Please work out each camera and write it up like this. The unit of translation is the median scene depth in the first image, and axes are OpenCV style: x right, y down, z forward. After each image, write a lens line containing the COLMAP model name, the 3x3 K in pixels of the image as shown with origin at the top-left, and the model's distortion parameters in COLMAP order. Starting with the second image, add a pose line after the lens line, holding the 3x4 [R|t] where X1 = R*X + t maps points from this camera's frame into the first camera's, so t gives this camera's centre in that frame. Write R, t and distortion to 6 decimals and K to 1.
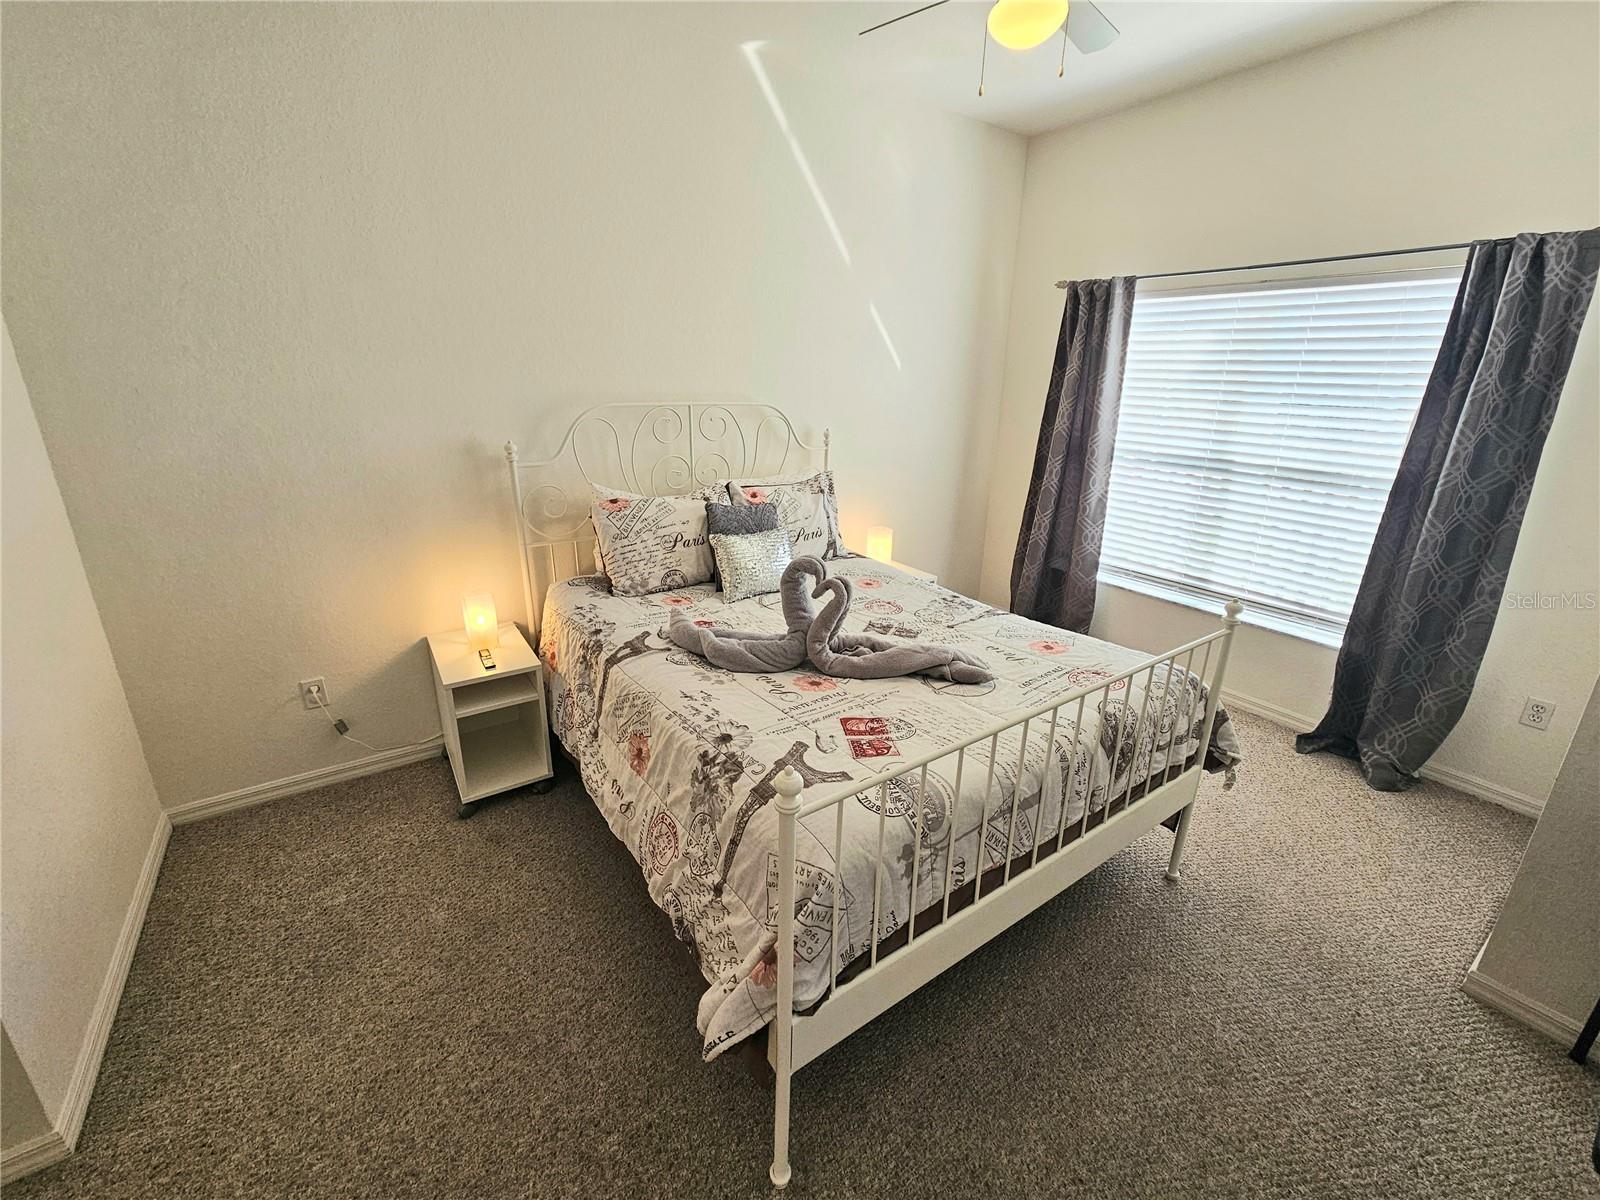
lens RADIAL K [[657.4, 0, 804.9], [0, 657.4, 594.4], [0, 0, 1]] dist [0.005903, -0.001395]
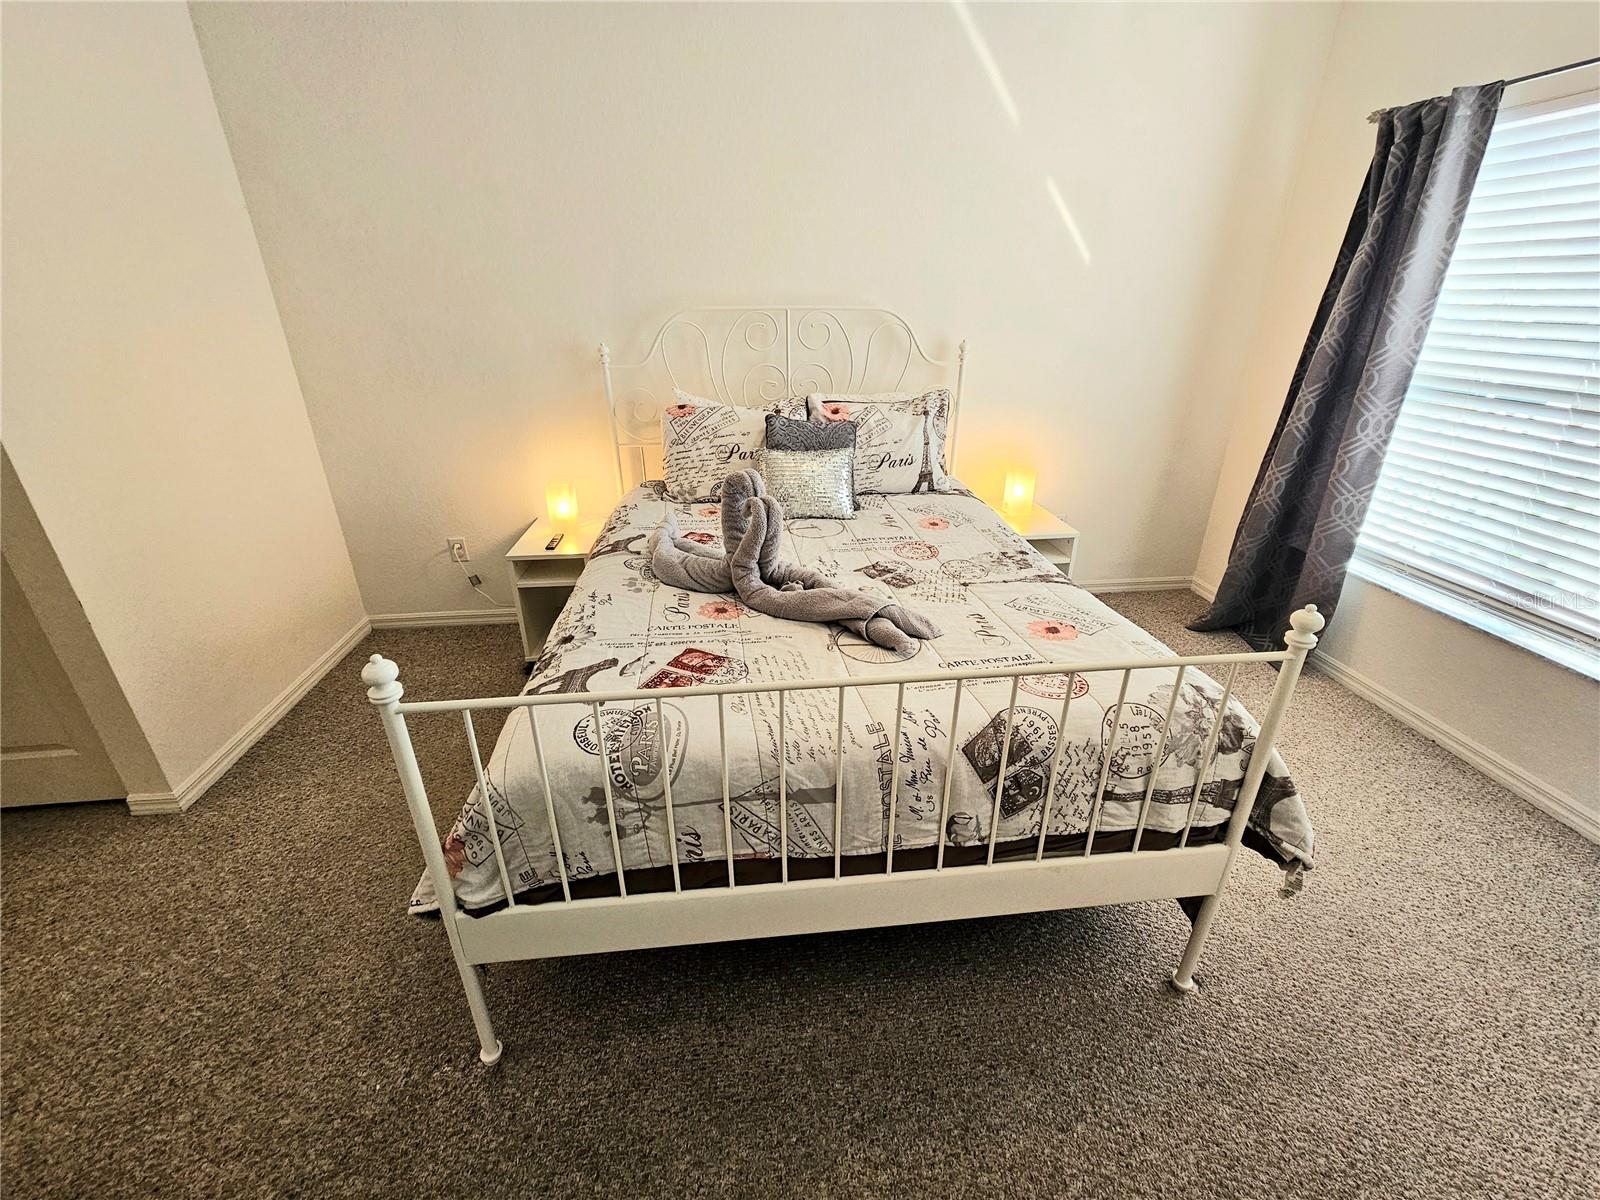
lens RADIAL K [[657.4, 0, 799.5], [0, 657.4, 593.1], [0, 0, 1]] dist [0.005903, -0.001395]
pose [[0.875925, 0.177826, -0.448479, 0.390180], [-0.135168, 0.982817, 0.125700, -0.013123], [0.463126, -0.049484, 0.884910, 0.186627]]
